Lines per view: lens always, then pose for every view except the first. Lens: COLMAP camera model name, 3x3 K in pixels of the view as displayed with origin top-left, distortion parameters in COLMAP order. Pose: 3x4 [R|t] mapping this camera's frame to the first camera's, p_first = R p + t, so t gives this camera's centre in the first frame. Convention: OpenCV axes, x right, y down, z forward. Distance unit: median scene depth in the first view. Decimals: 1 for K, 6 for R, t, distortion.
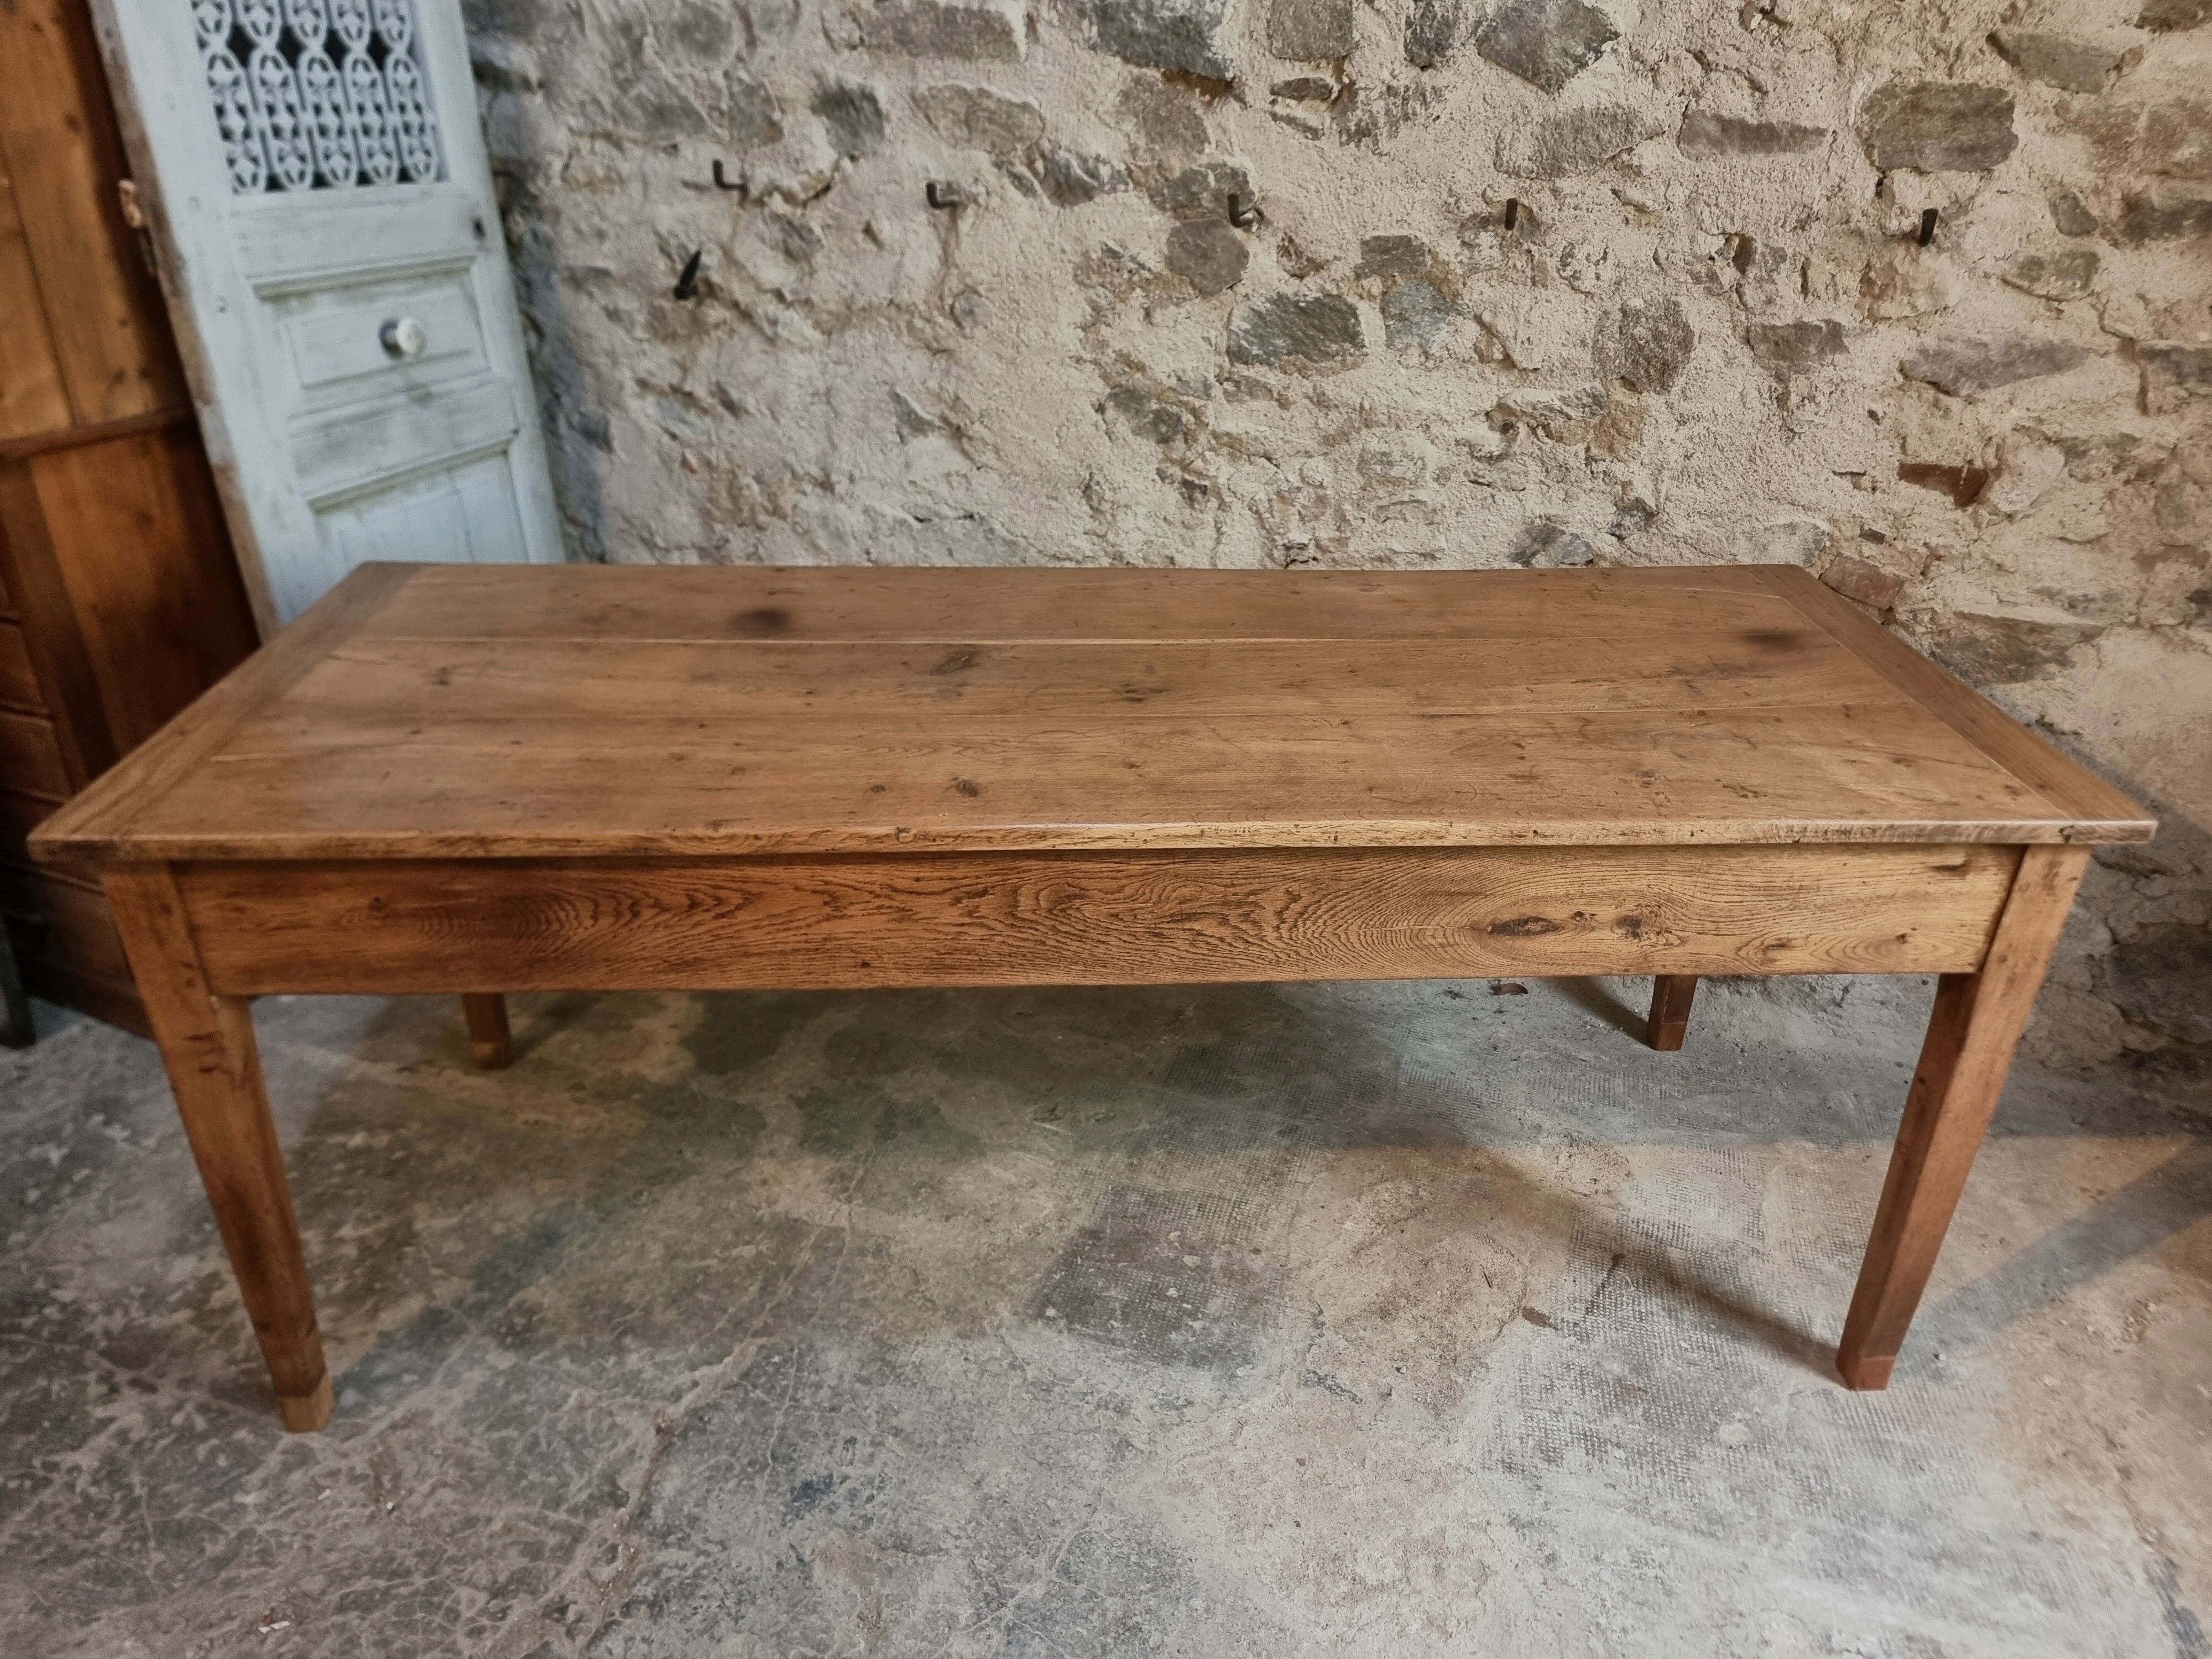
lens RADIAL K [[1556.5, 0, 1110.4], [0, 1556.5, 838.4], [0, 0, 1]] dist [0.071288, -0.069556]
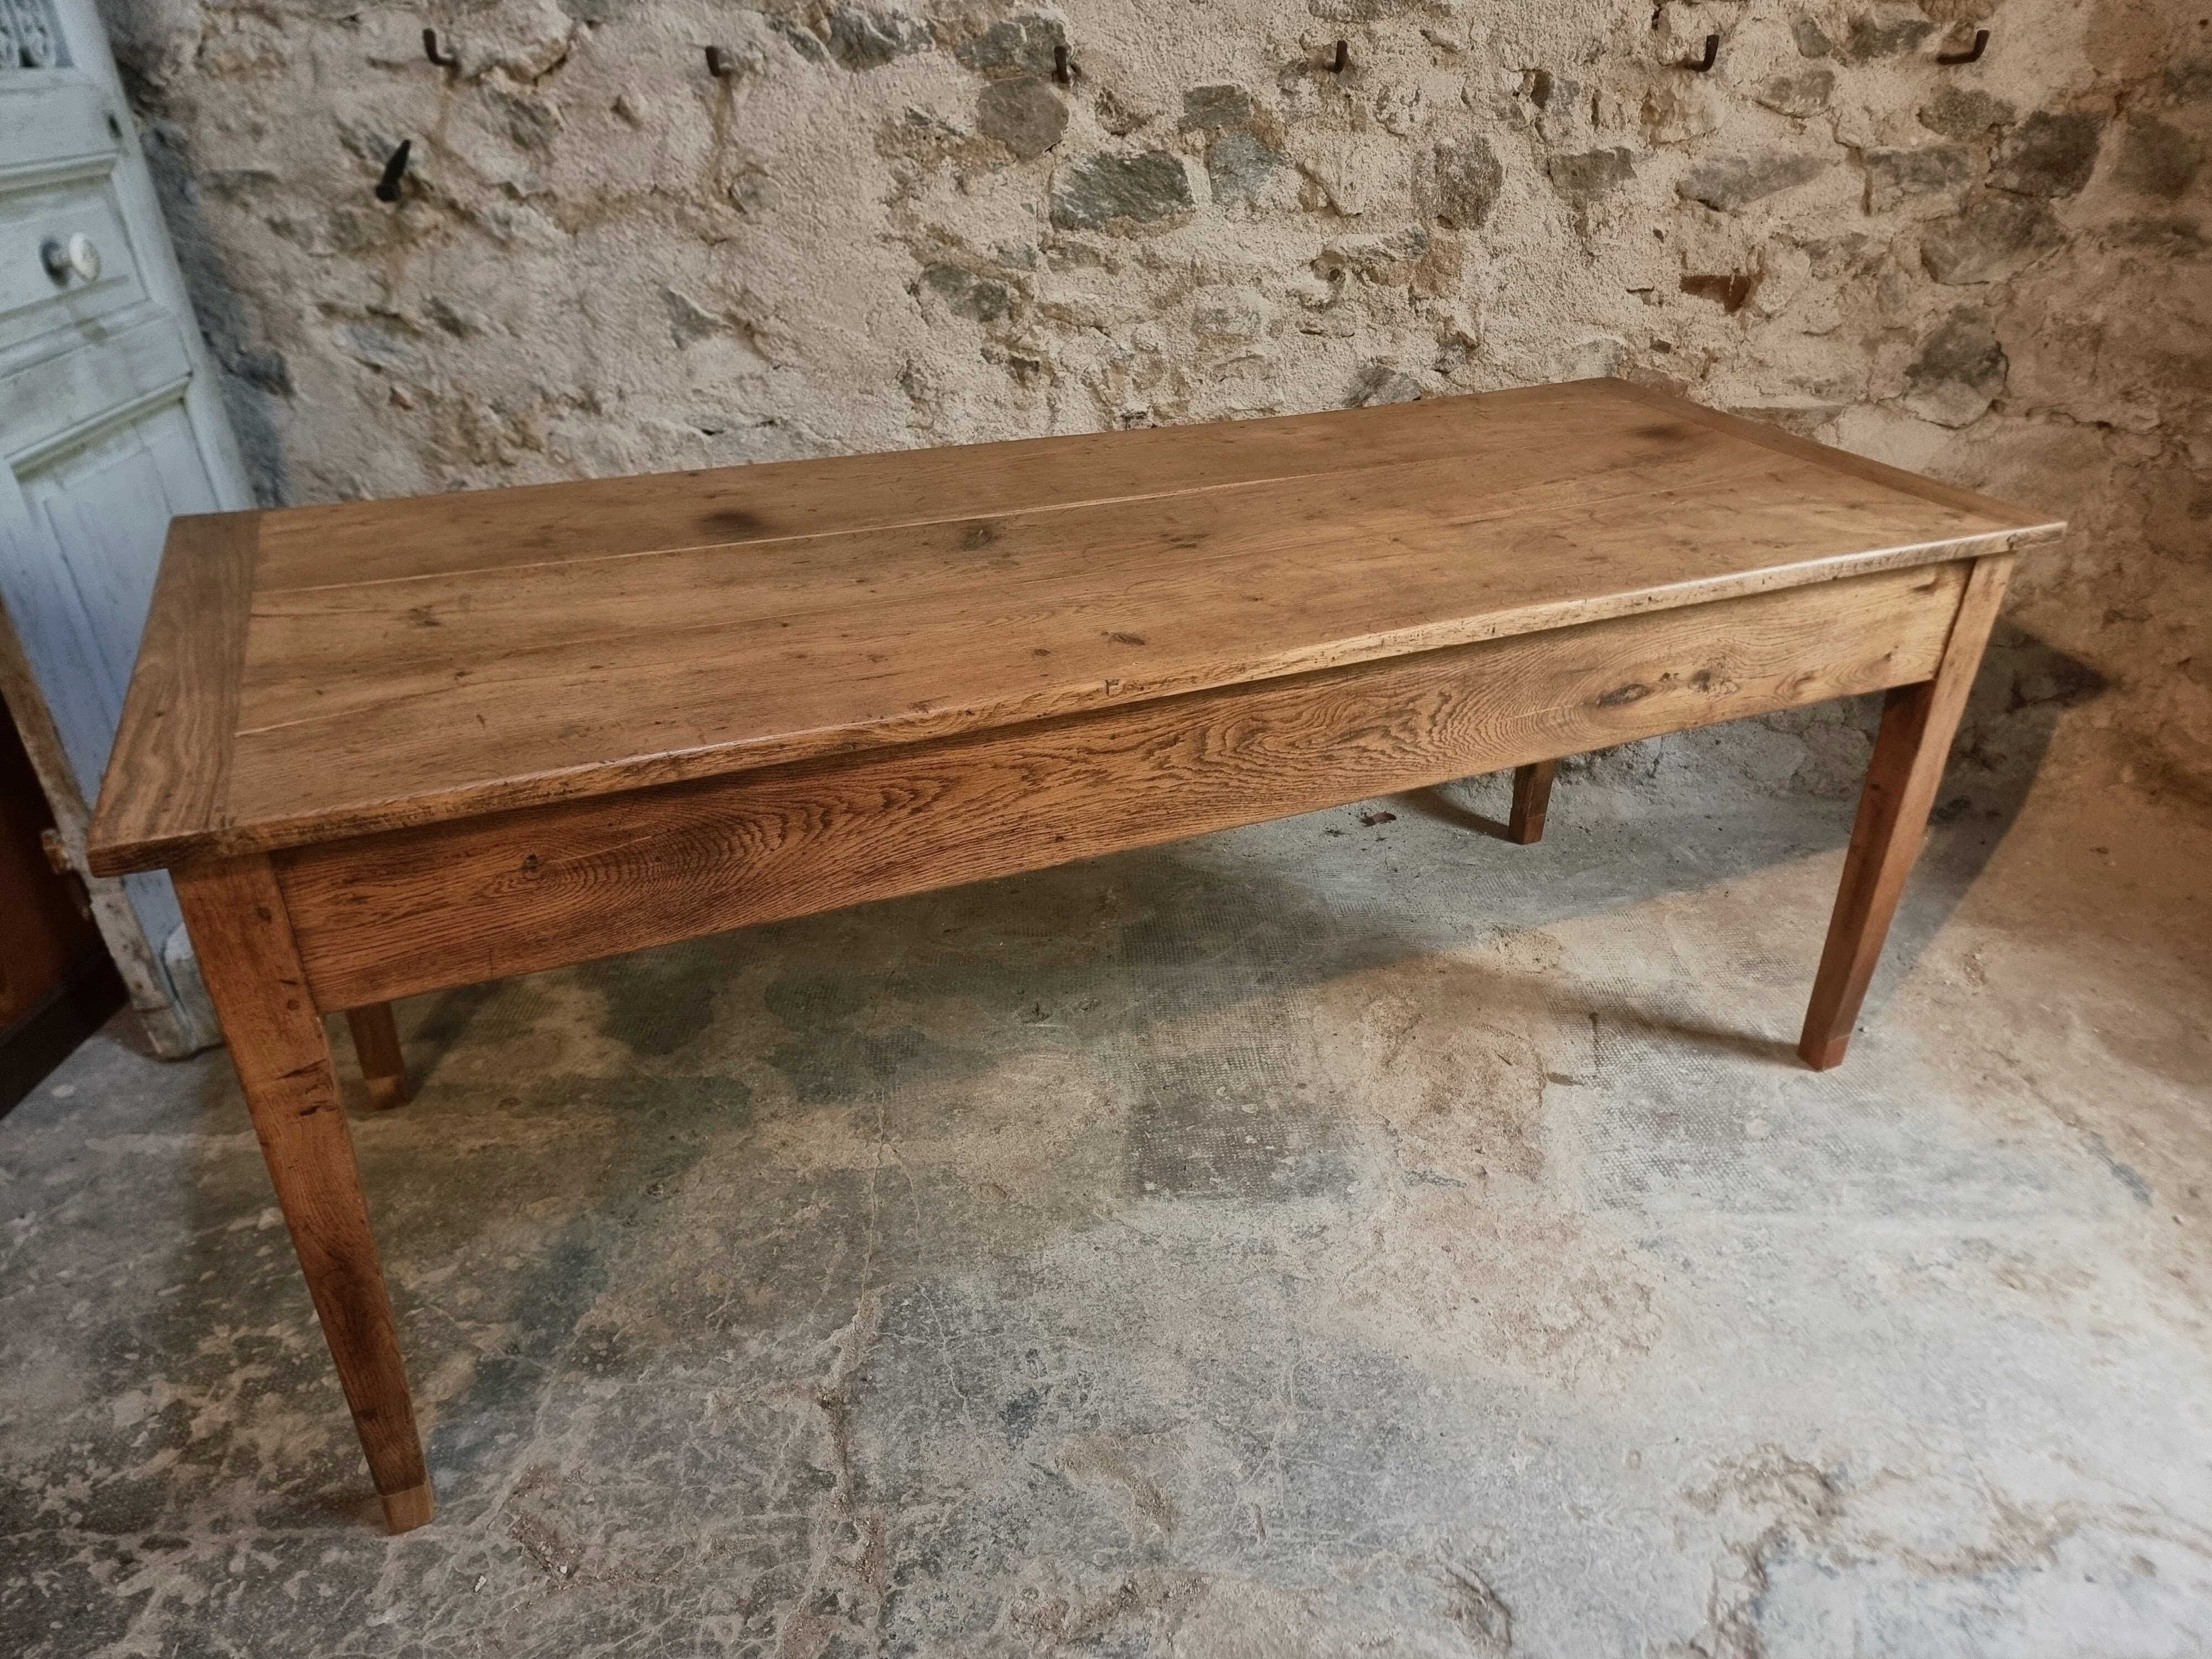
lens RADIAL K [[1551.0, 0, 1126.9], [0, 1551.0, 850.6], [0, 0, 1]] dist [0.064203, -0.052277]
pose [[0.930725, -0.182847, 0.316730, -0.269438], [0.170809, 0.983117, 0.065621, 0.021366], [-0.323381, -0.006975, 0.946243, 0.061238]]
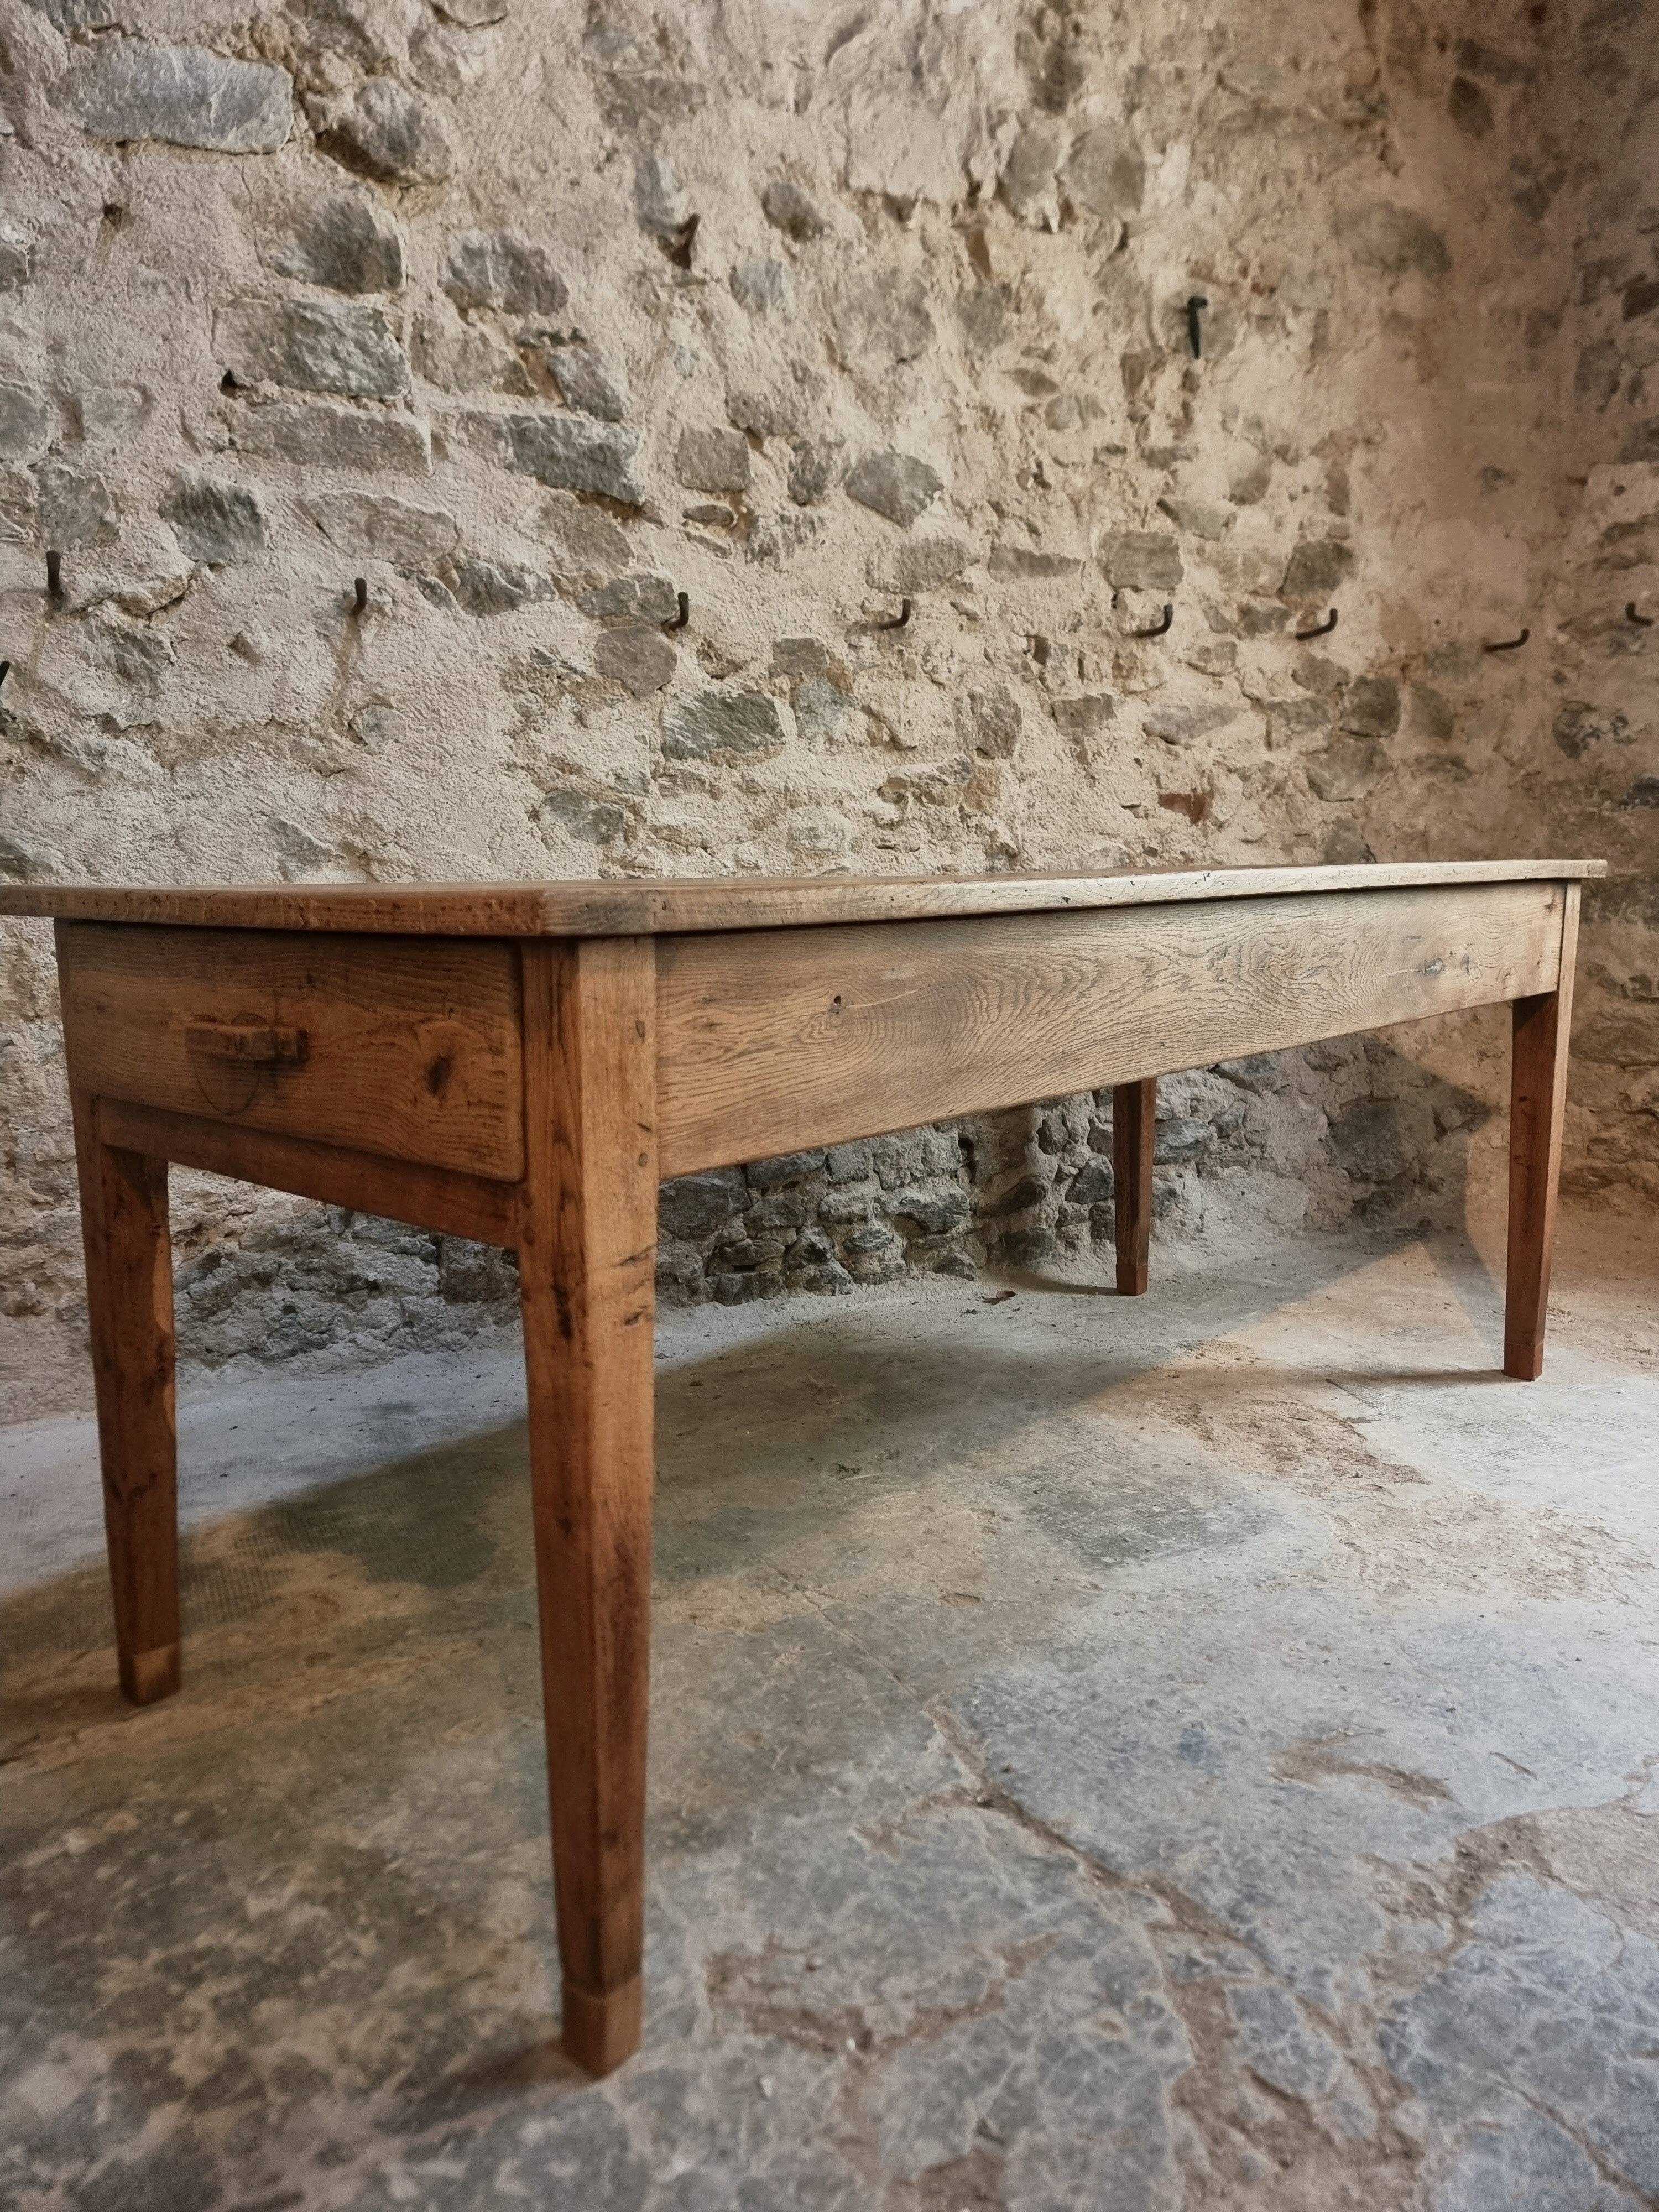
lens RADIAL K [[1540.8, 0, 806.4], [0, 1540.8, 1098.0], [0, 0, 1]] dist [0.070589, -0.066389]
pose [[0.709668, -0.129261, 0.692577, -0.621313], [0.350103, 0.917763, -0.187453, 0.135995], [-0.611391, 0.375503, 0.696562, 0.316711]]
